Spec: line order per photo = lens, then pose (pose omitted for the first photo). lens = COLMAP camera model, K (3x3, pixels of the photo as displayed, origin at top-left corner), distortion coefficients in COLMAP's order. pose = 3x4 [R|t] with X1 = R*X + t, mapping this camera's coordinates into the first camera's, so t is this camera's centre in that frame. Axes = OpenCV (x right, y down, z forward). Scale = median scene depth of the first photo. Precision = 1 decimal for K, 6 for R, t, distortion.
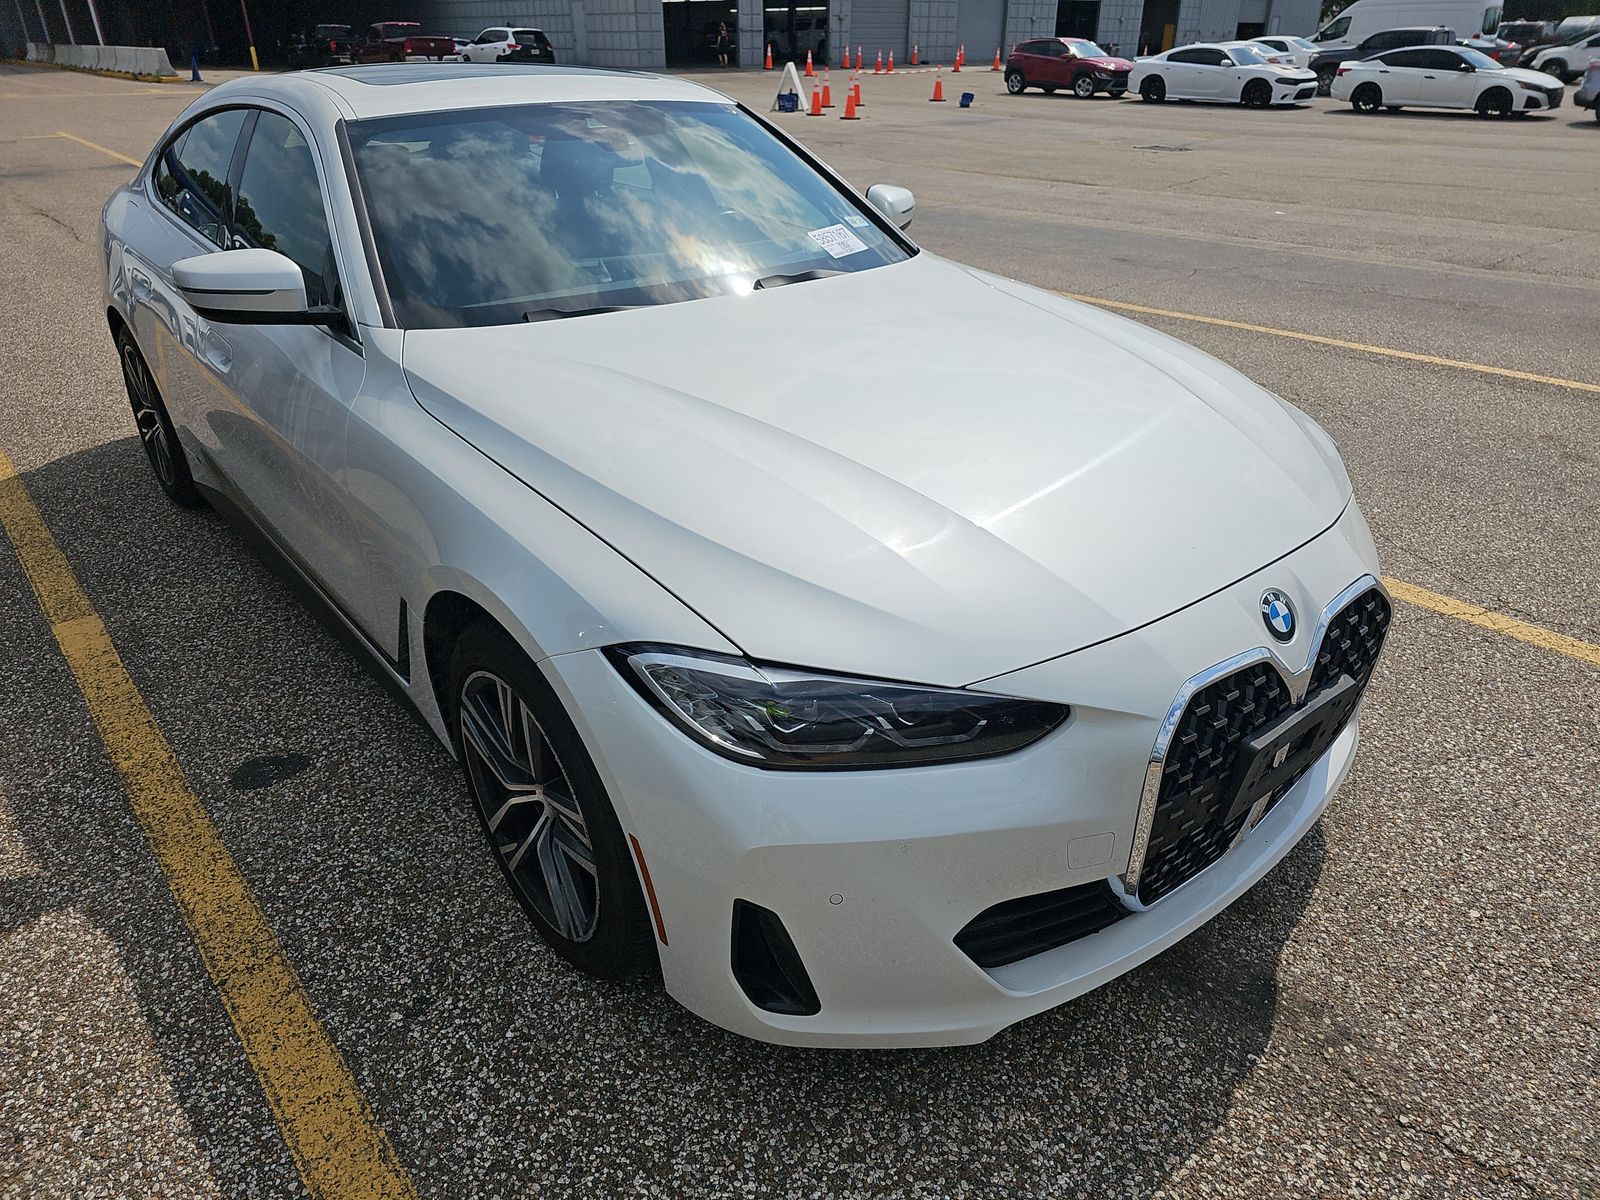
lens RADIAL K [[1059.5, 0, 803.9], [0, 1059.5, 600.5], [0, 0, 1]] dist [0.033708, -0.027217]
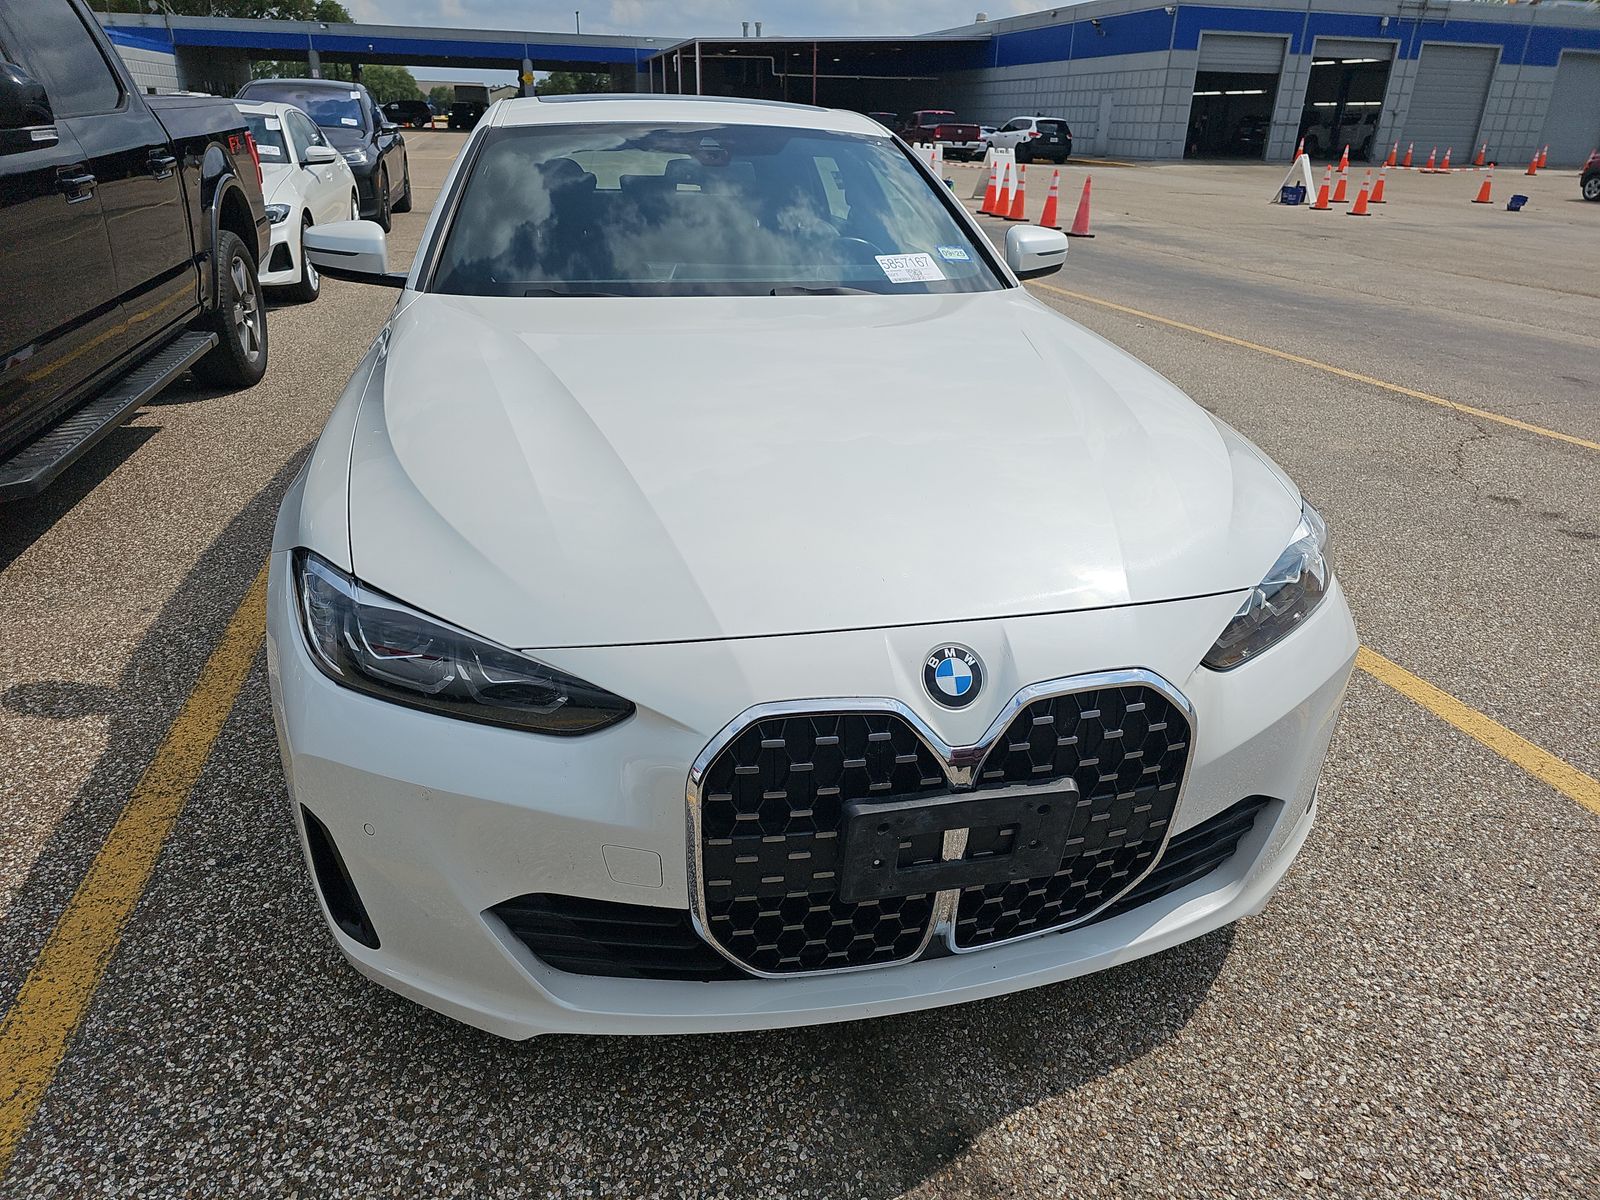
lens RADIAL K [[1059.5, 0, 803.9], [0, 1059.5, 600.5], [0, 0, 1]] dist [0.033708, -0.027217]
pose [[0.899032, 0.198854, -0.390127, 0.492895], [-0.225599, 0.973938, -0.023454, 0.002027], [0.375296, 0.109098, 0.920462, 0.135776]]
